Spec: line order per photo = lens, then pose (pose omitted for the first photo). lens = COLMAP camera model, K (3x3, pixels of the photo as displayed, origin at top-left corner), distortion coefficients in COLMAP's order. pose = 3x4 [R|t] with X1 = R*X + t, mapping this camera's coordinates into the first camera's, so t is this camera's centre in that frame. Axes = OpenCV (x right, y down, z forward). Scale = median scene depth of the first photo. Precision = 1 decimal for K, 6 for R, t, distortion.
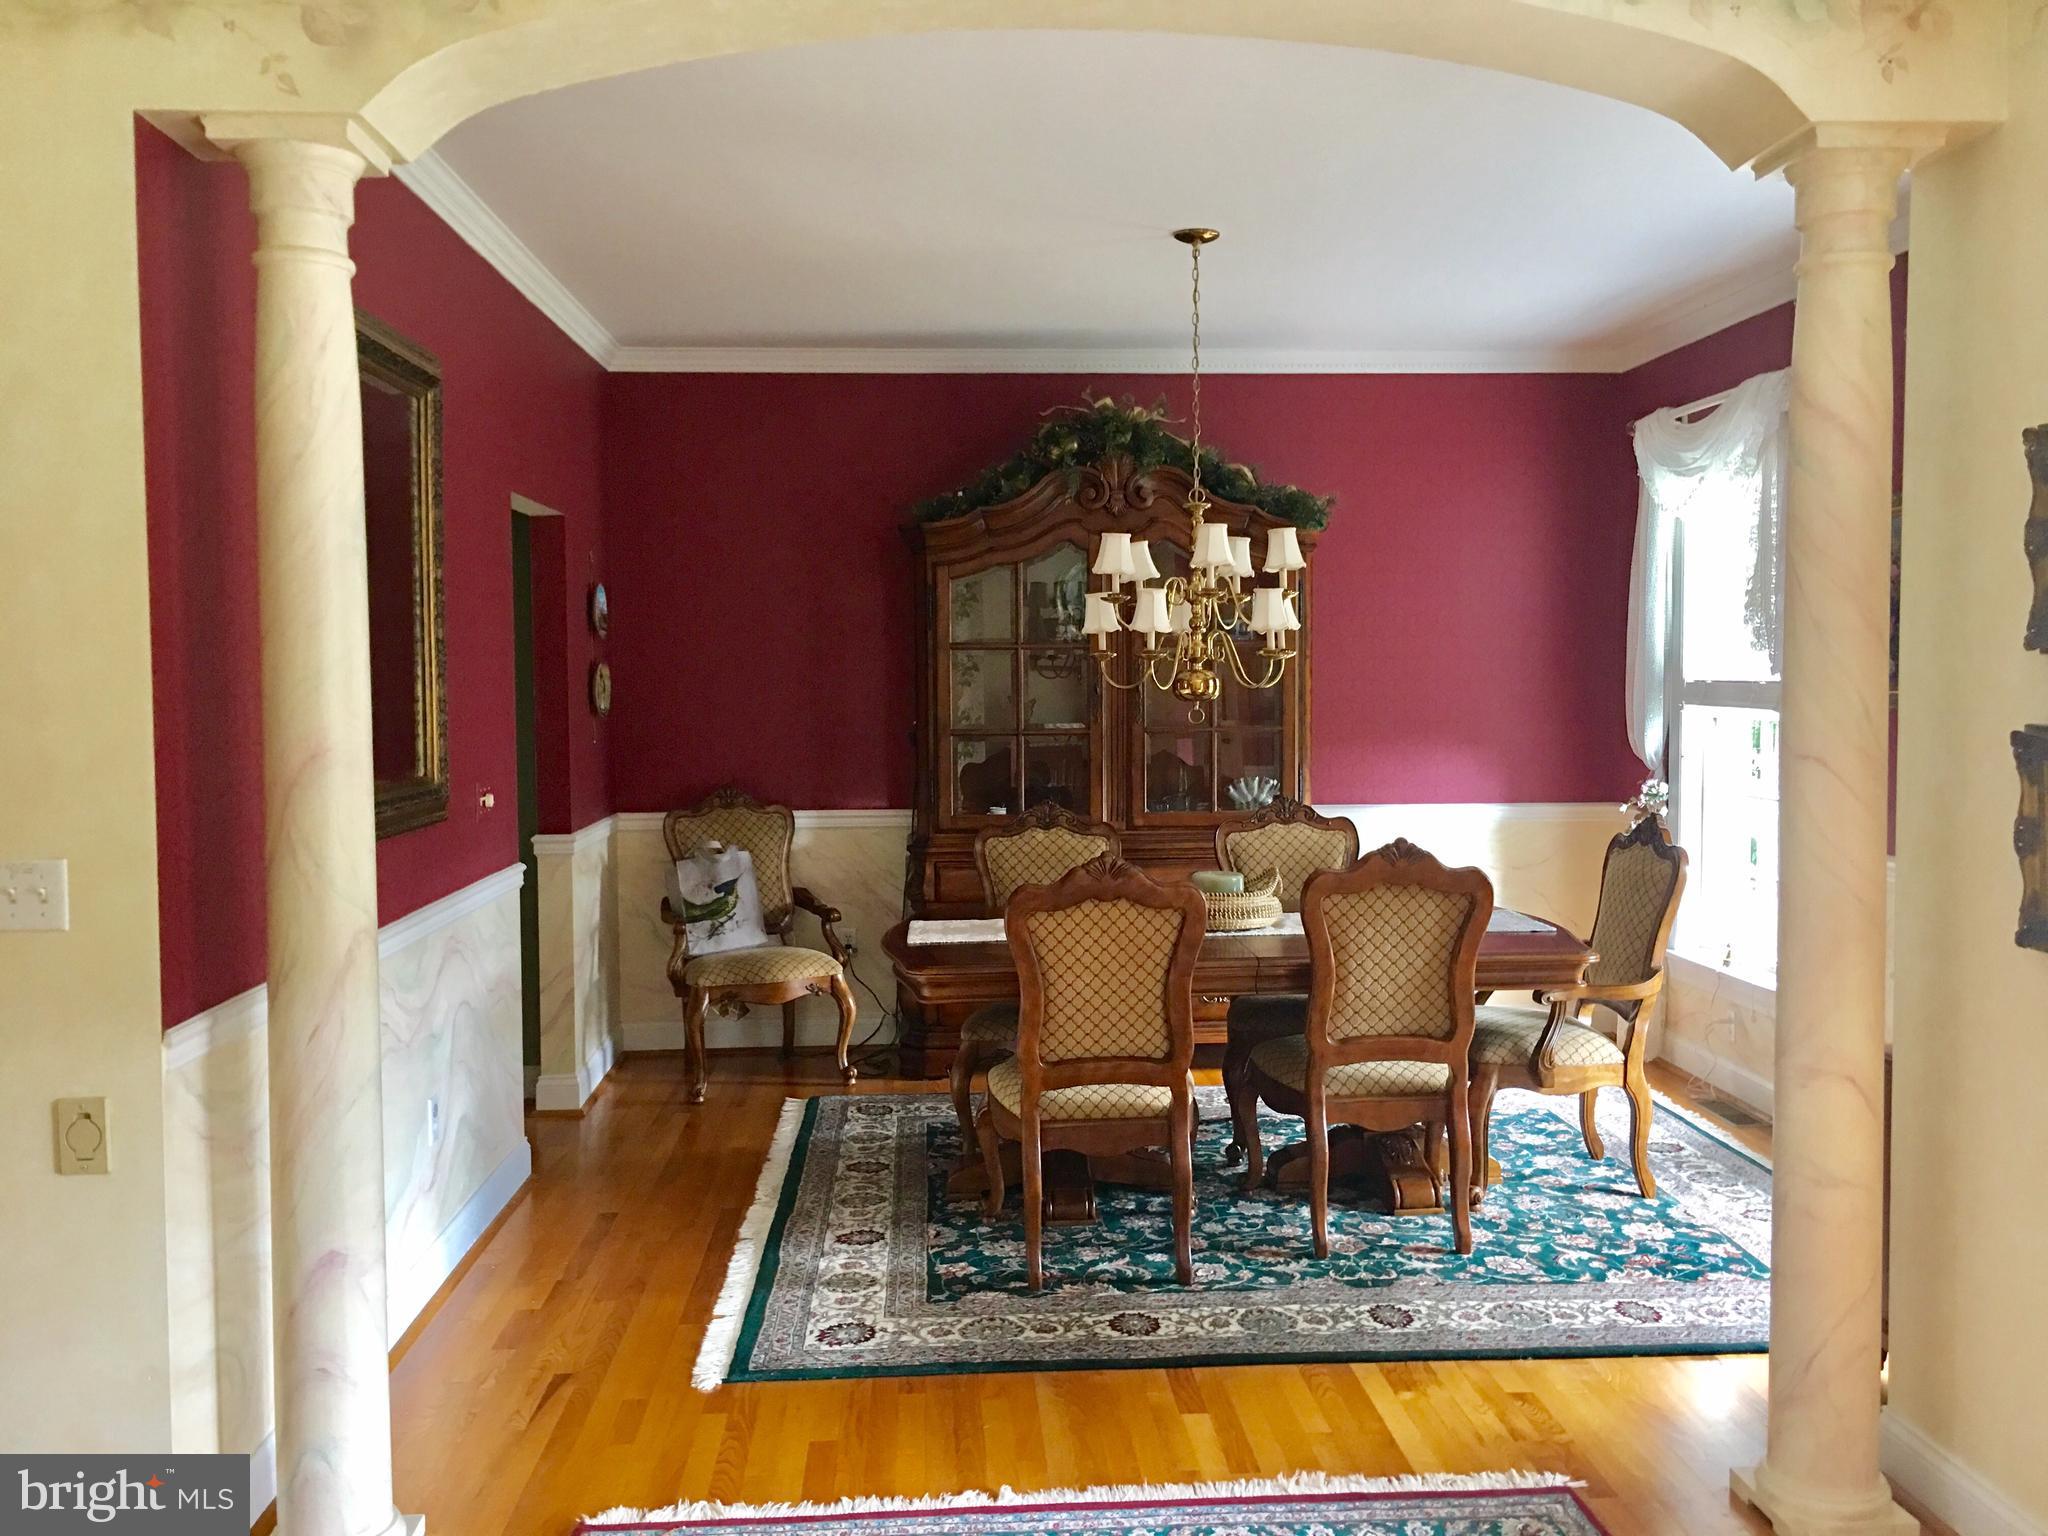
lens RADIAL K [[1725.7, 0, 1035.5], [0, 1725.7, 763.8], [0, 0, 1]] dist [0.076111, -0.094003]
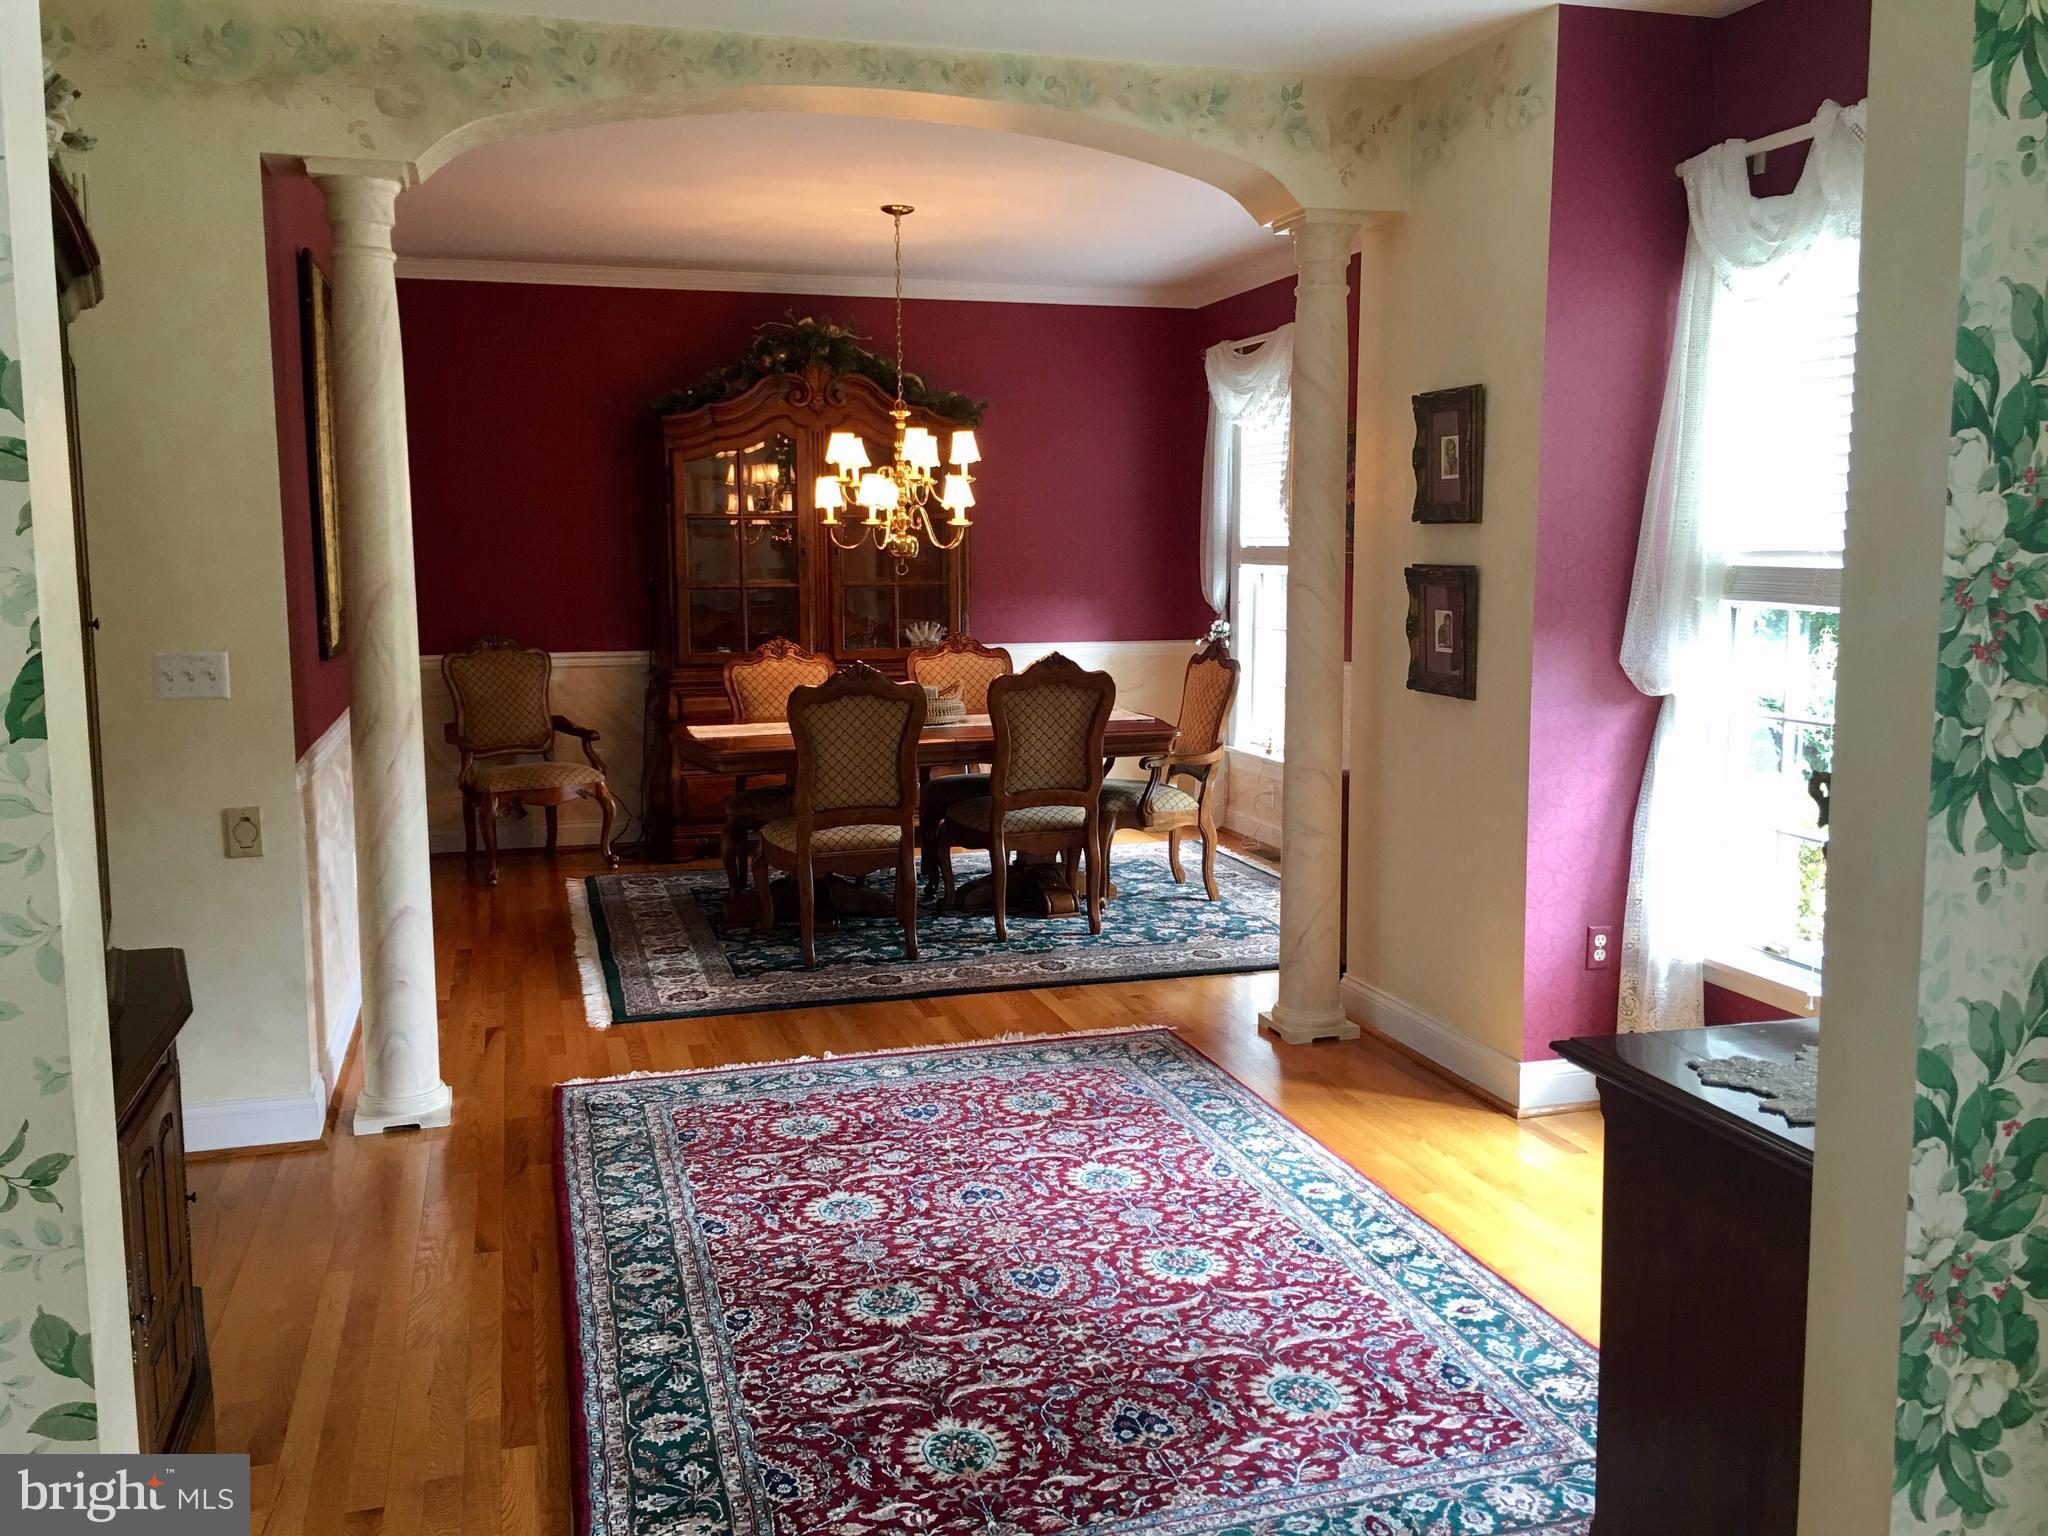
lens RADIAL K [[1725.7, 0, 1016.1], [0, 1725.7, 763.7], [0, 0, 1]] dist [0.076111, -0.094003]
pose [[0.975513, -0.025130, 0.218499, -0.134968], [0.009402, 0.997308, 0.072727, 0.029804], [-0.219739, -0.068891, 0.973123, -0.397065]]
